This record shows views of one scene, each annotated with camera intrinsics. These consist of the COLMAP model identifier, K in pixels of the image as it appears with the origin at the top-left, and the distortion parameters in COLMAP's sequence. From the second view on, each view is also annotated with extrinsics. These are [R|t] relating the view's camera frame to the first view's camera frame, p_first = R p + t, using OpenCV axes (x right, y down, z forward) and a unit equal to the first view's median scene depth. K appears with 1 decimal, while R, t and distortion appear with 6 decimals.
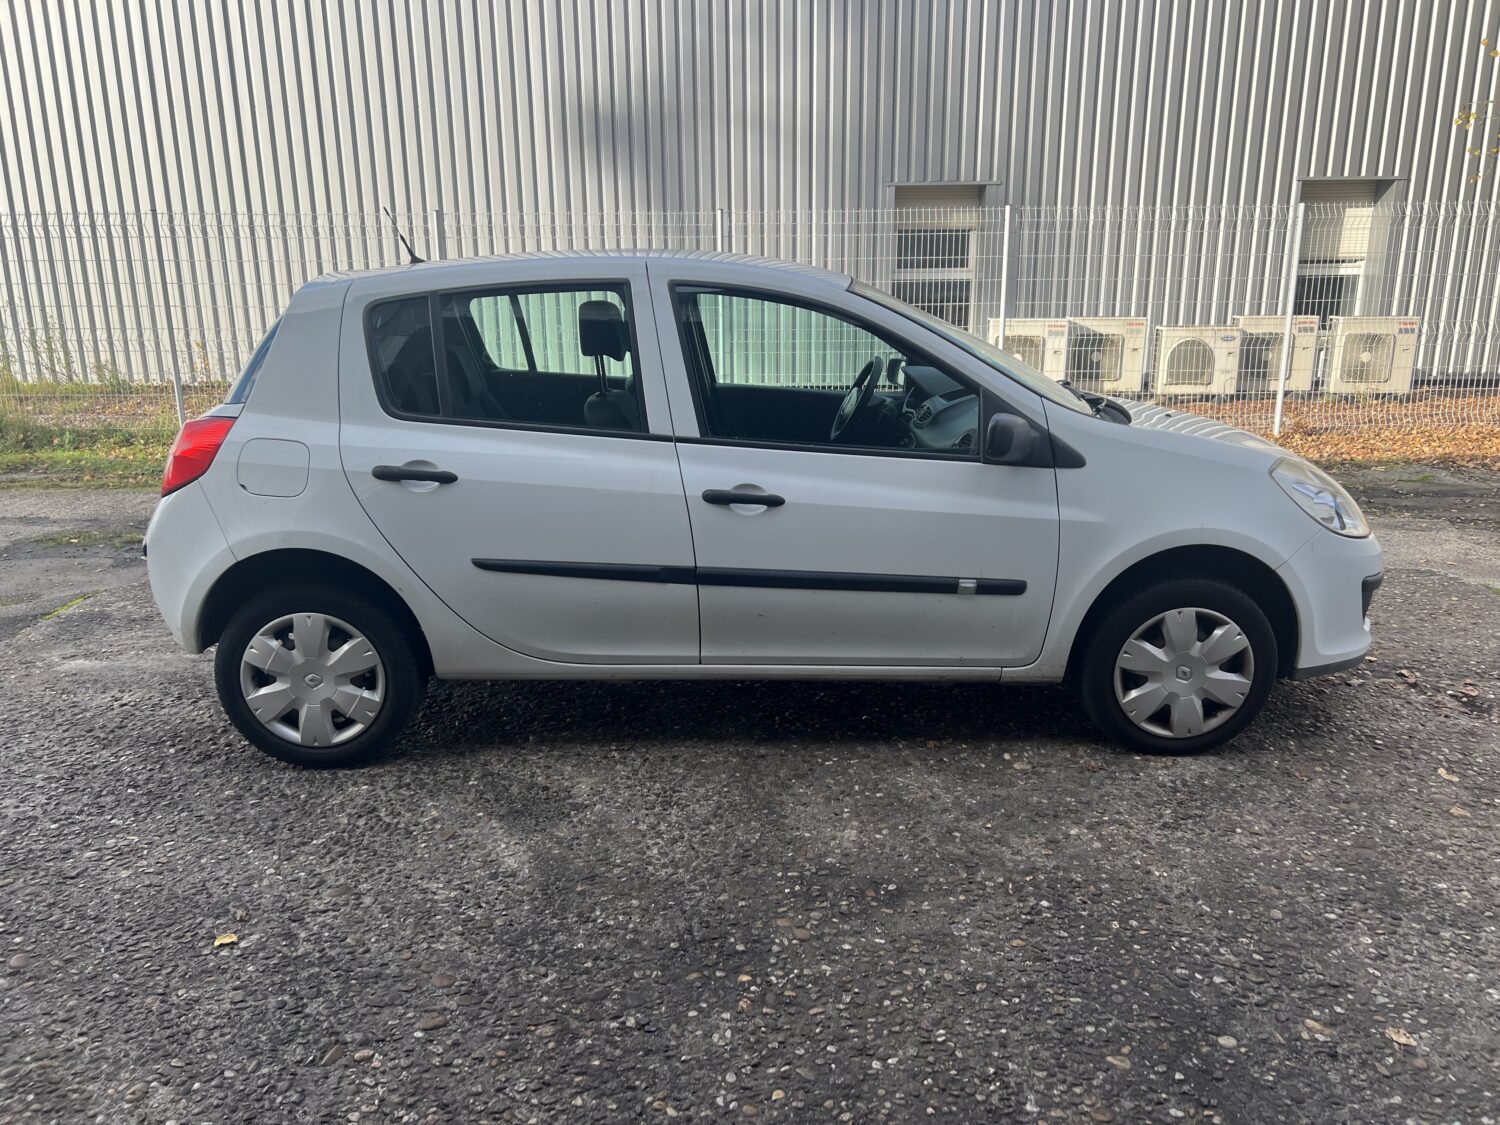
lens RADIAL K [[1132.6, 0, 753.8], [0, 1132.6, 556.9], [0, 0, 1]] dist [0.060072, -0.066359]
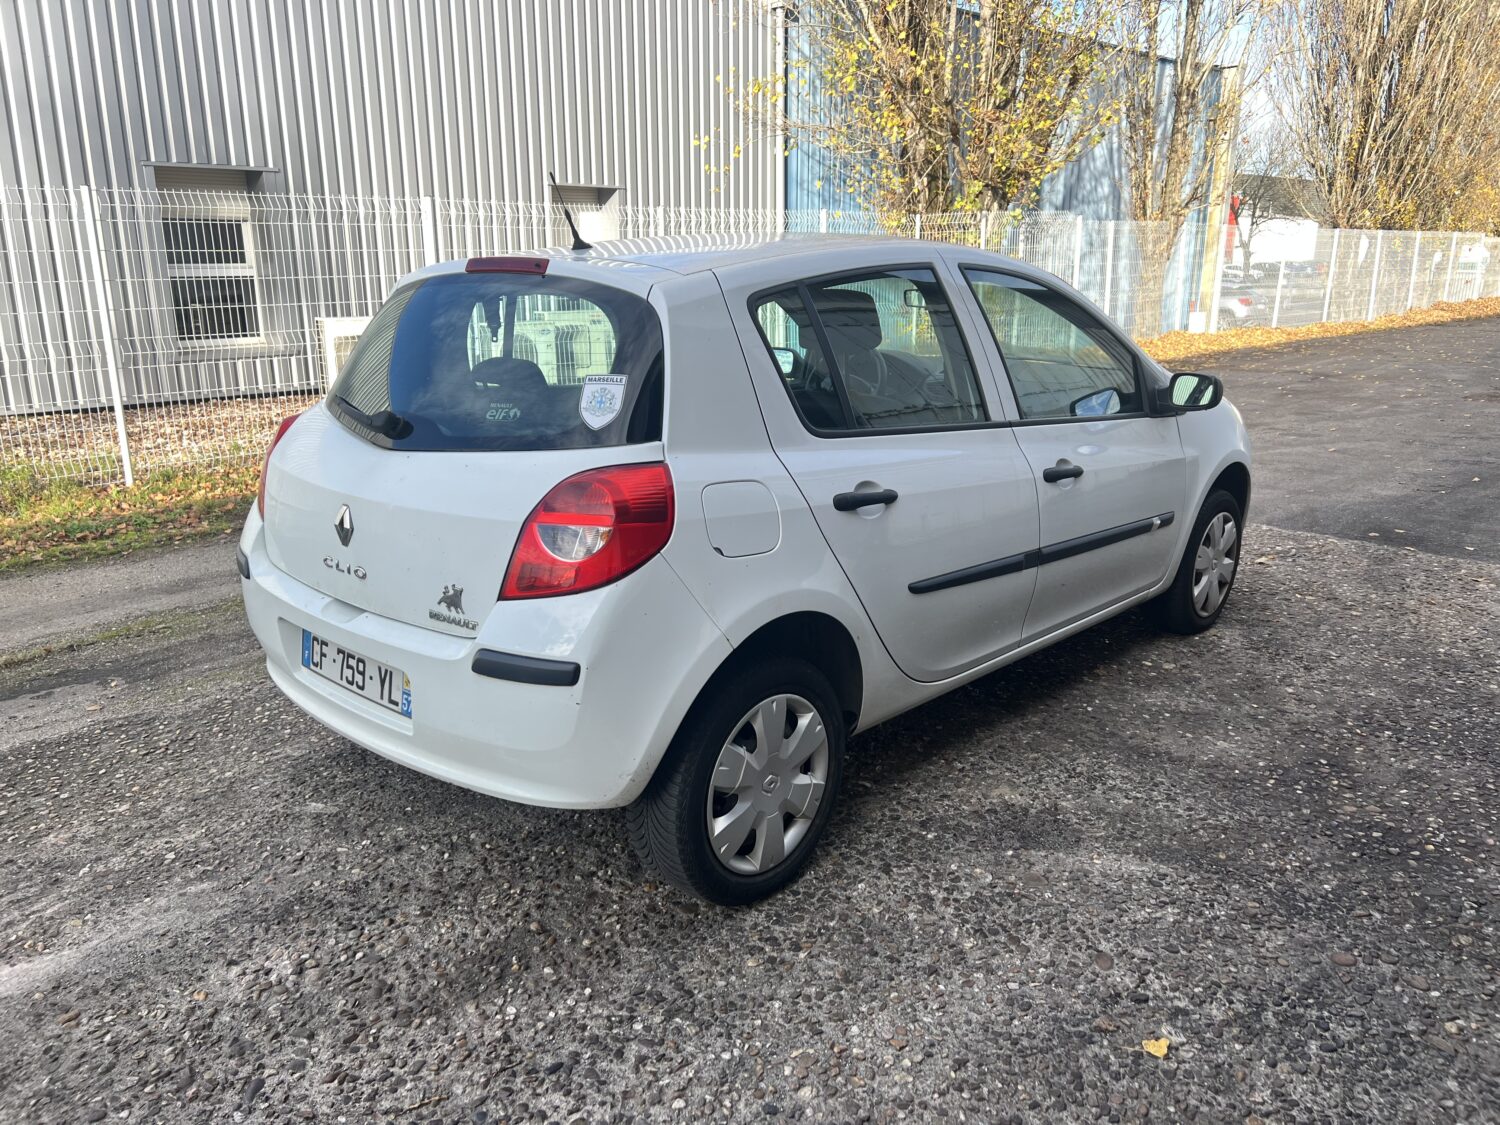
lens RADIAL K [[1132.6, 0, 764.6], [0, 1132.6, 562.6], [0, 0, 1]] dist [0.060072, -0.066359]
pose [[0.682285, -0.187369, 0.706668, -0.919907], [0.184437, 0.979449, 0.081622, -0.104982], [-0.707439, 0.074646, 0.702821, 0.456791]]
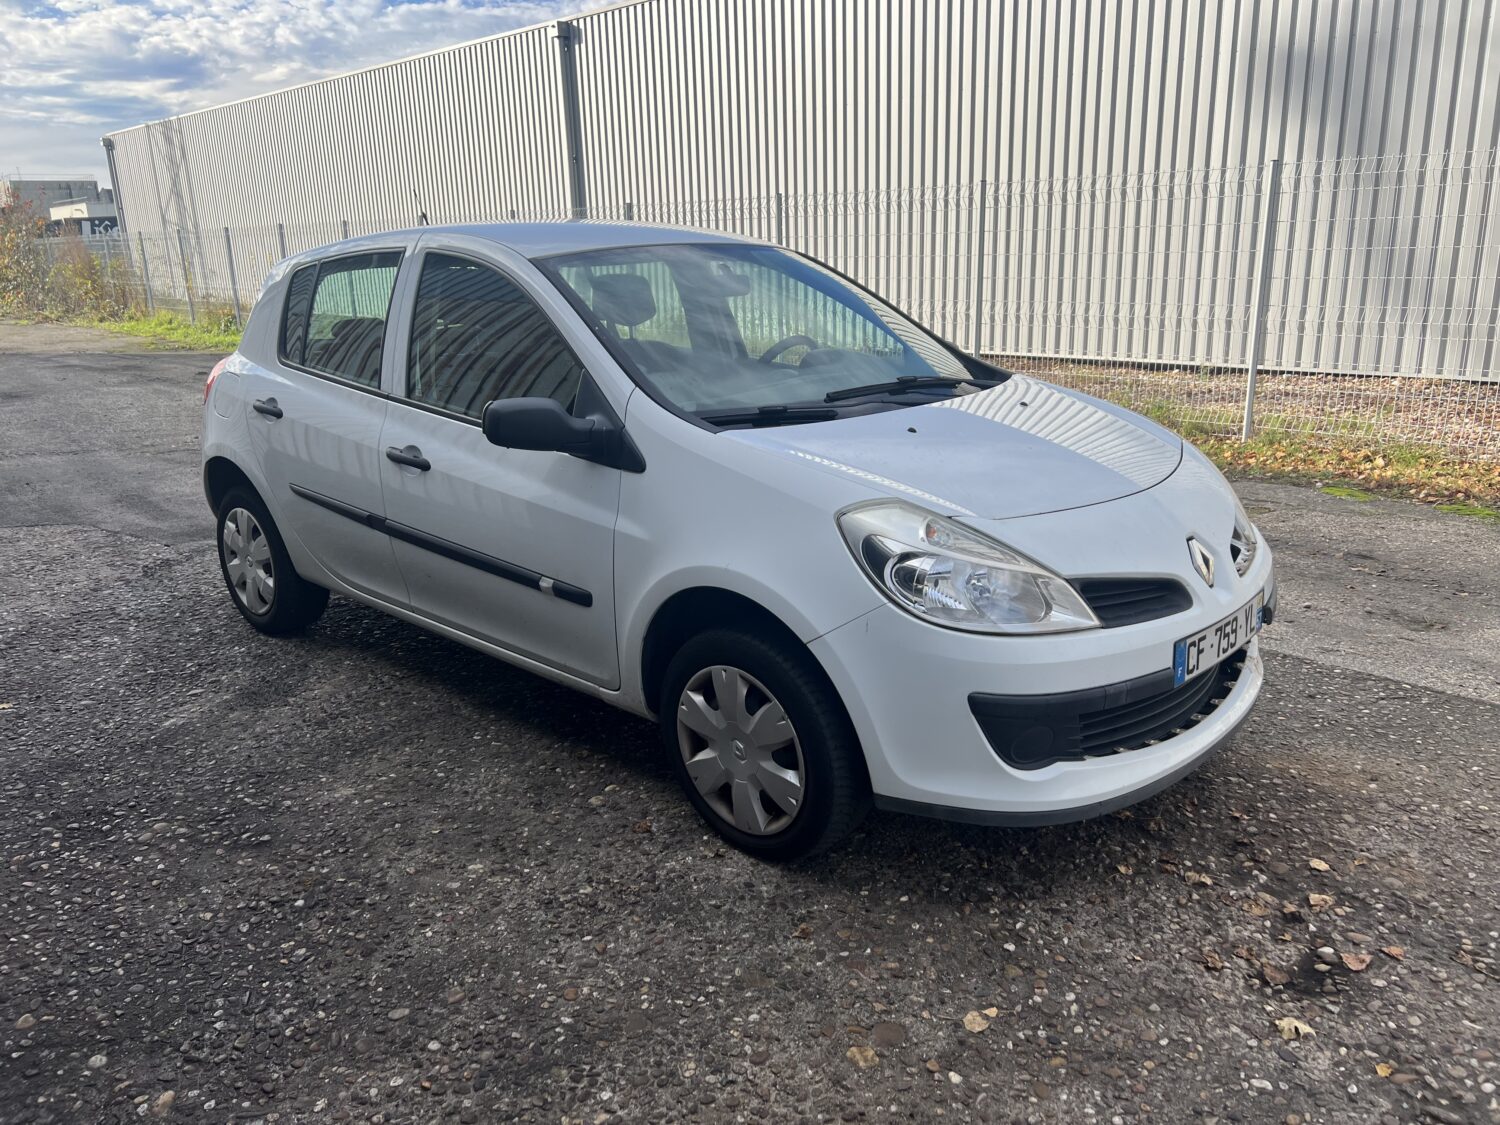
lens RADIAL K [[1132.6, 0, 750.5], [0, 1132.6, 558.1], [0, 0, 1]] dist [0.060072, -0.066359]
pose [[0.714235, 0.175179, -0.677629, 0.918657], [-0.151928, 0.983891, 0.094219, -0.106658], [0.683218, 0.035656, 0.729343, 0.443740]]
